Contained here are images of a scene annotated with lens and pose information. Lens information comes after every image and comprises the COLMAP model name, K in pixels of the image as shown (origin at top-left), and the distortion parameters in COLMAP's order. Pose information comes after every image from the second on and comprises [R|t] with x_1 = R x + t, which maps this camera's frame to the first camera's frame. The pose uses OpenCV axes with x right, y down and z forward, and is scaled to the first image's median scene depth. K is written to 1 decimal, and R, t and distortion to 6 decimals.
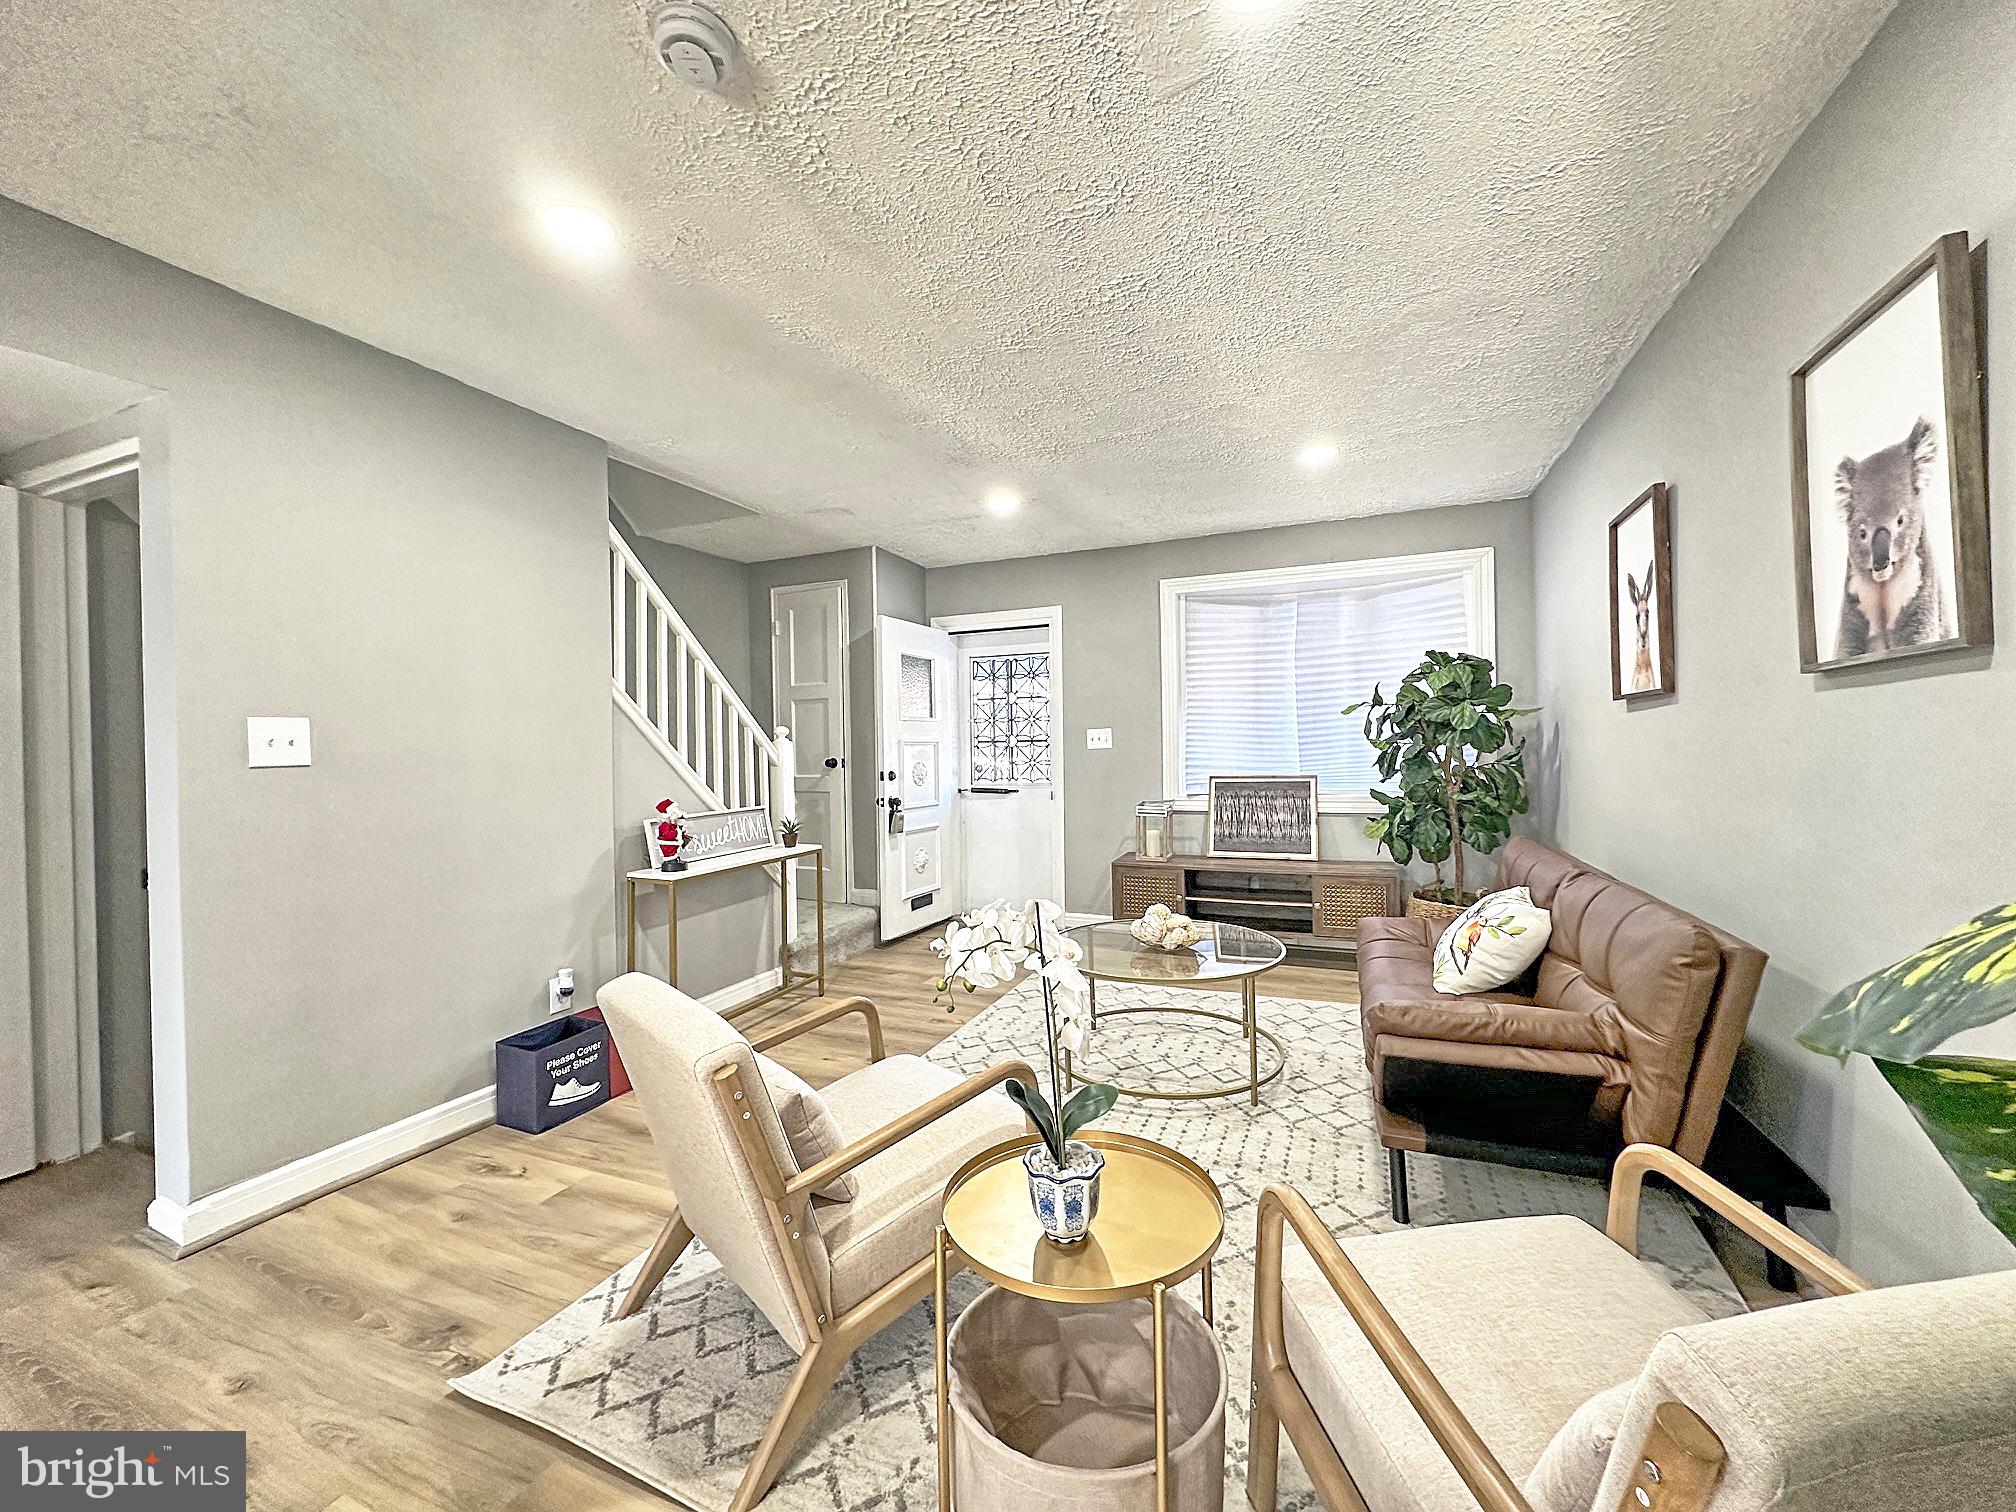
lens RADIAL K [[798.9, 0, 1017.1], [0, 798.9, 749.1], [0, 0, 1]] dist [-0.005272, 0.001558]
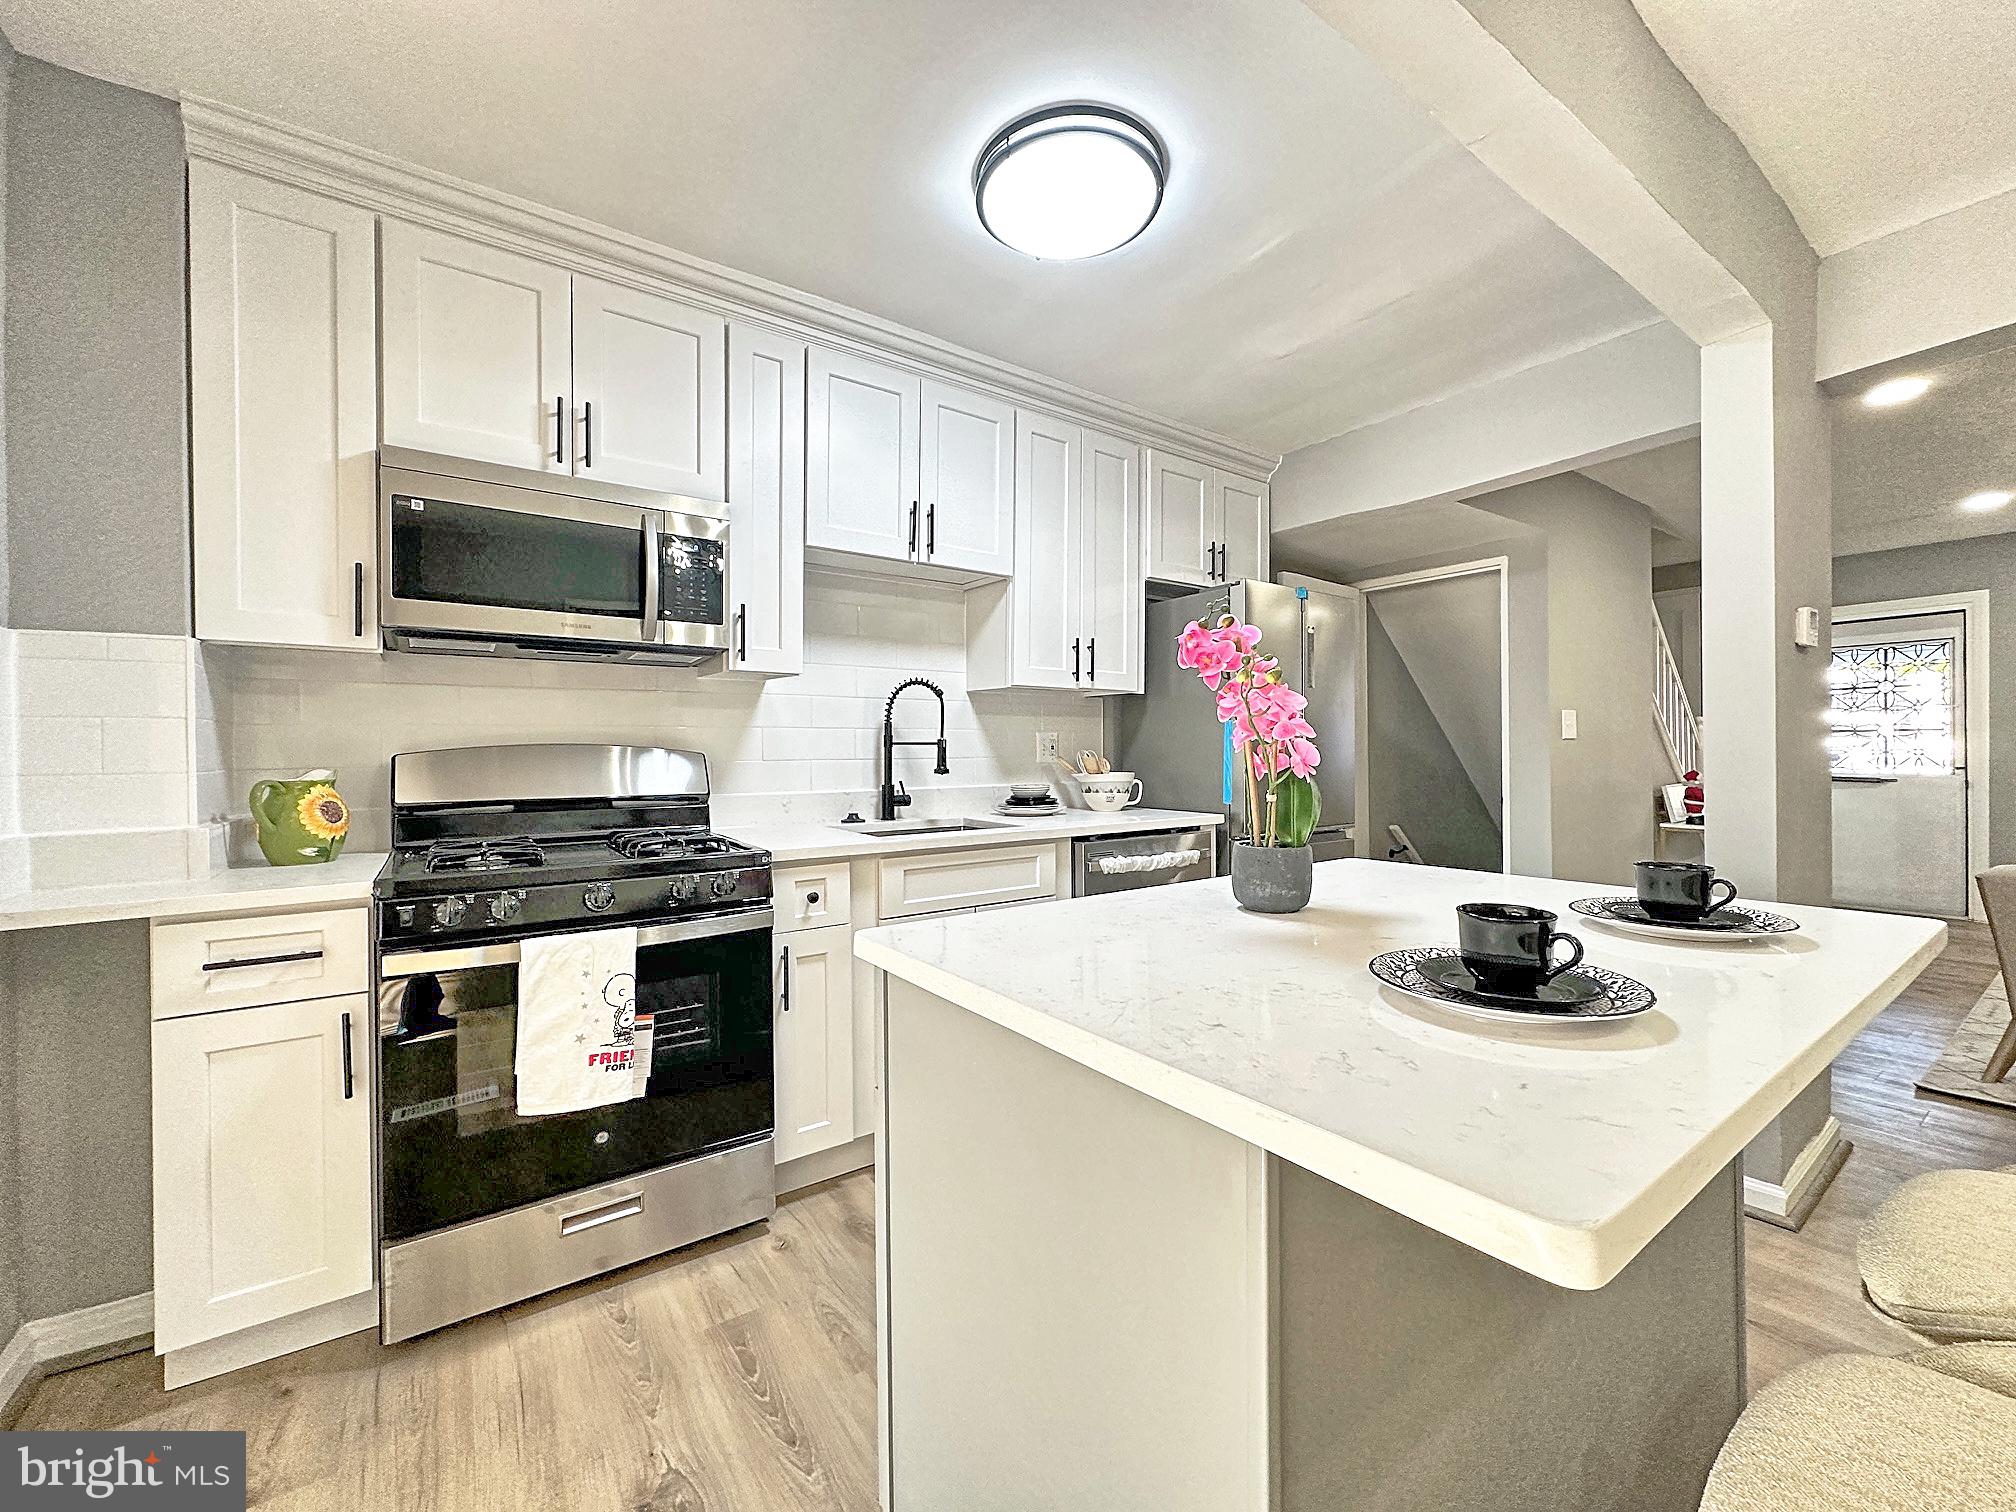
lens RADIAL K [[798.9, 0, 1004.2], [0, 798.9, 755.5], [0, 0, 1]] dist [-0.005272, 0.001558]
pose [[0.847074, 0.008219, -0.531411, -0.880505], [-0.005352, 0.999962, 0.006934, 0.045086], [0.531447, -0.003029, 0.847086, -0.926766]]
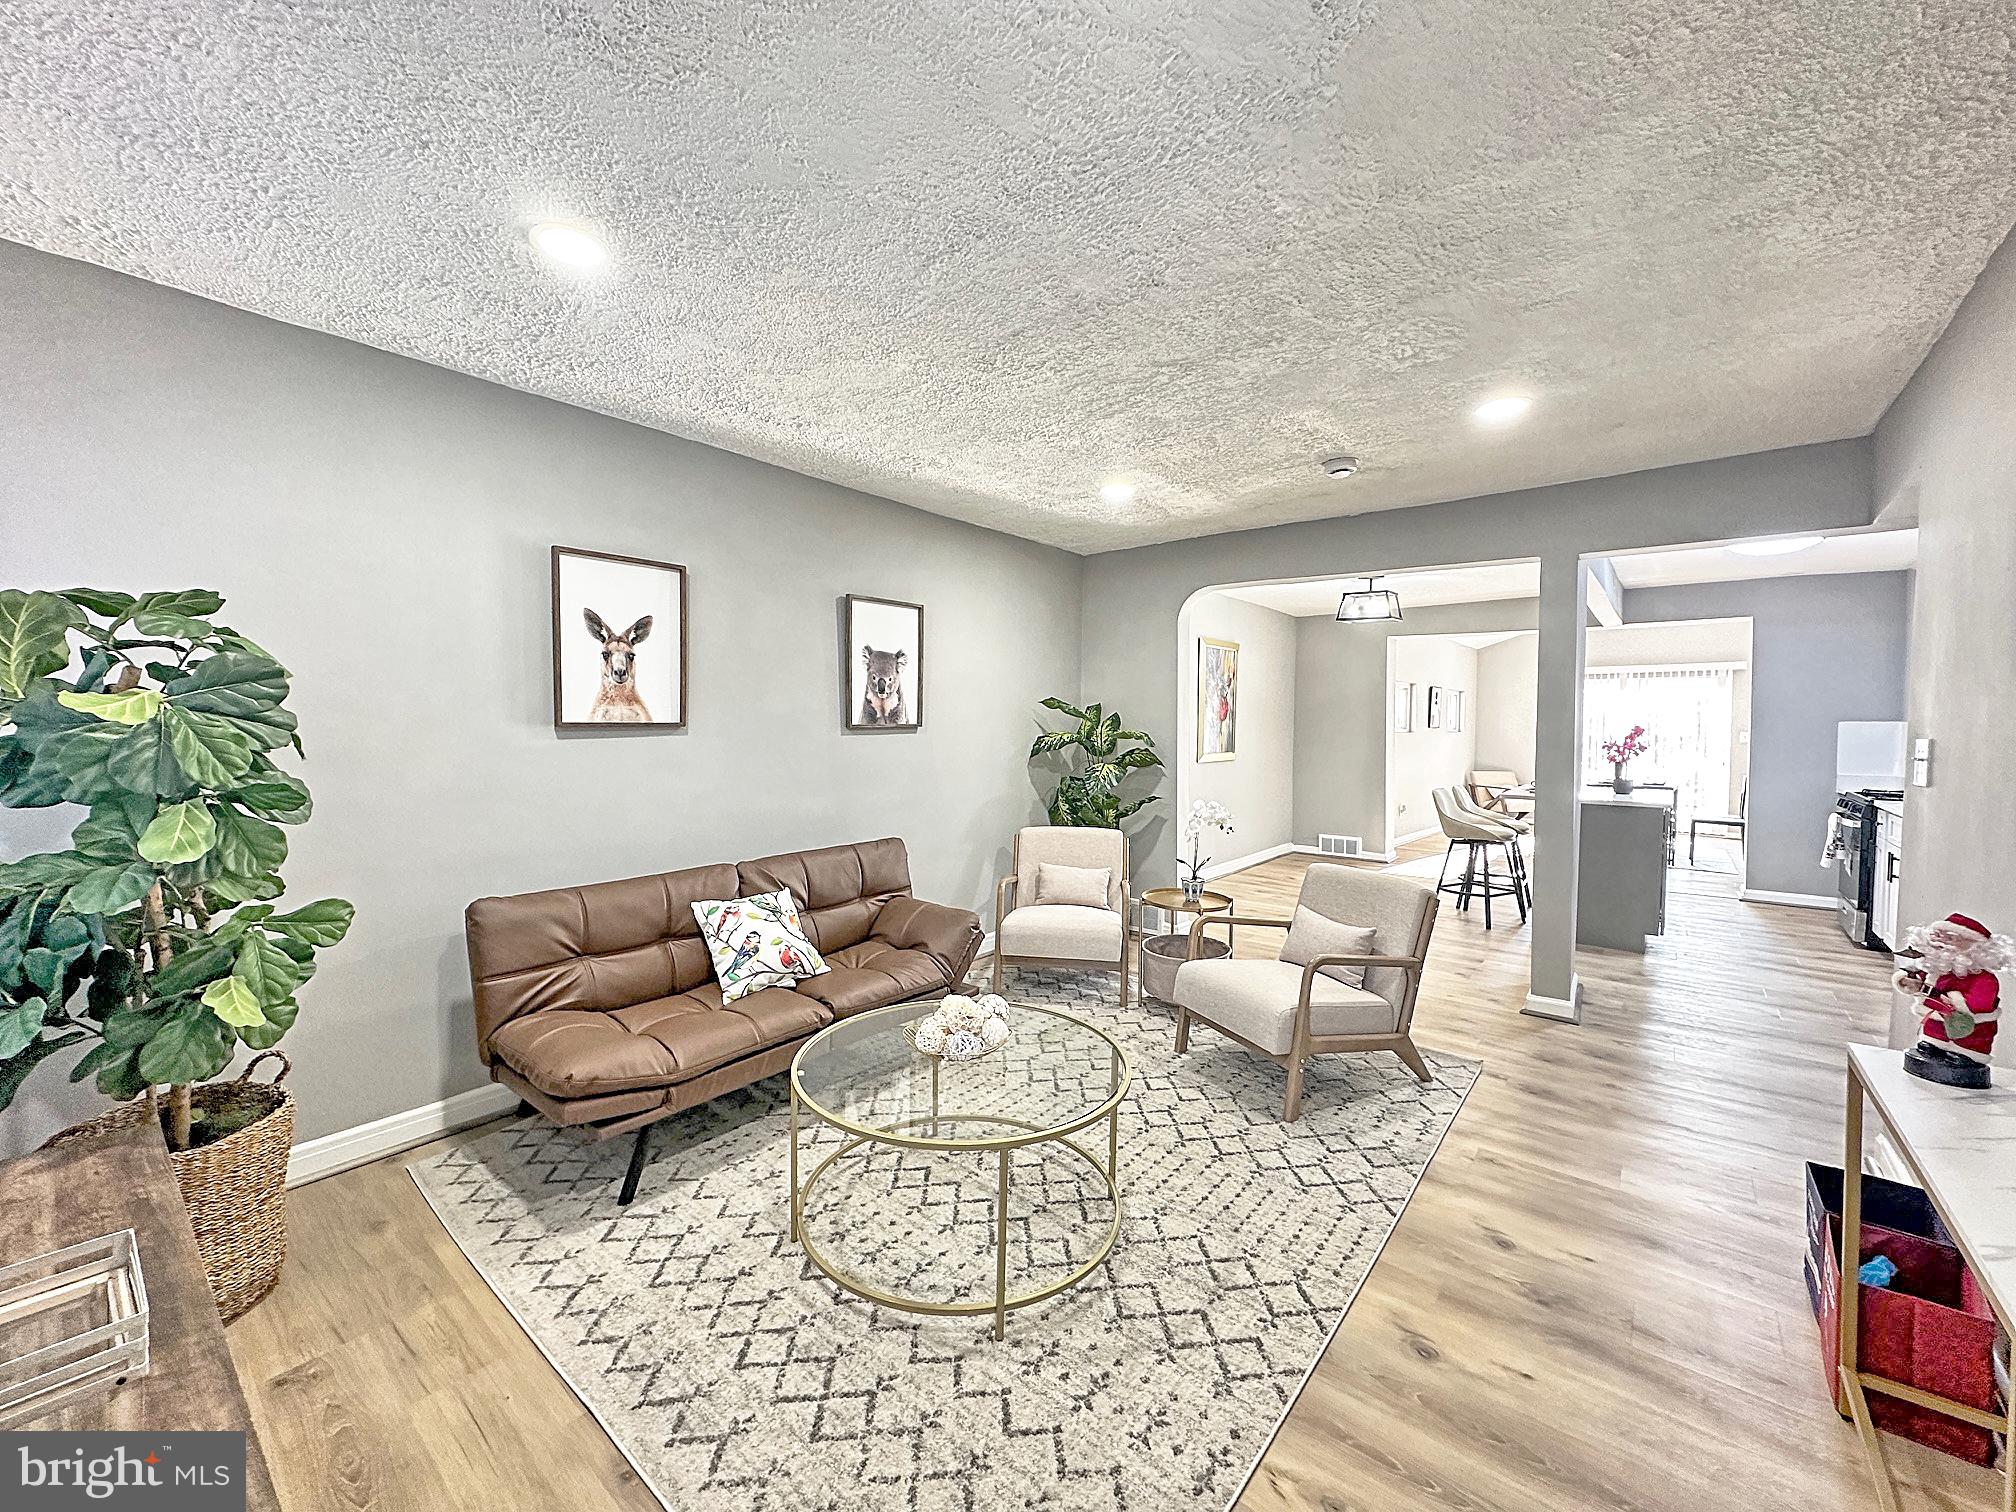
lens RADIAL K [[798.9, 0, 1009.6], [0, 798.9, 755.7], [0, 0, 1]] dist [-0.005272, 0.001558]
pose [[-0.956883, 0.001732, 0.290467, -0.079008], [0.013615, 0.999151, 0.038895, -0.061804], [-0.290153, 0.041172, -0.956094, 1.940793]]
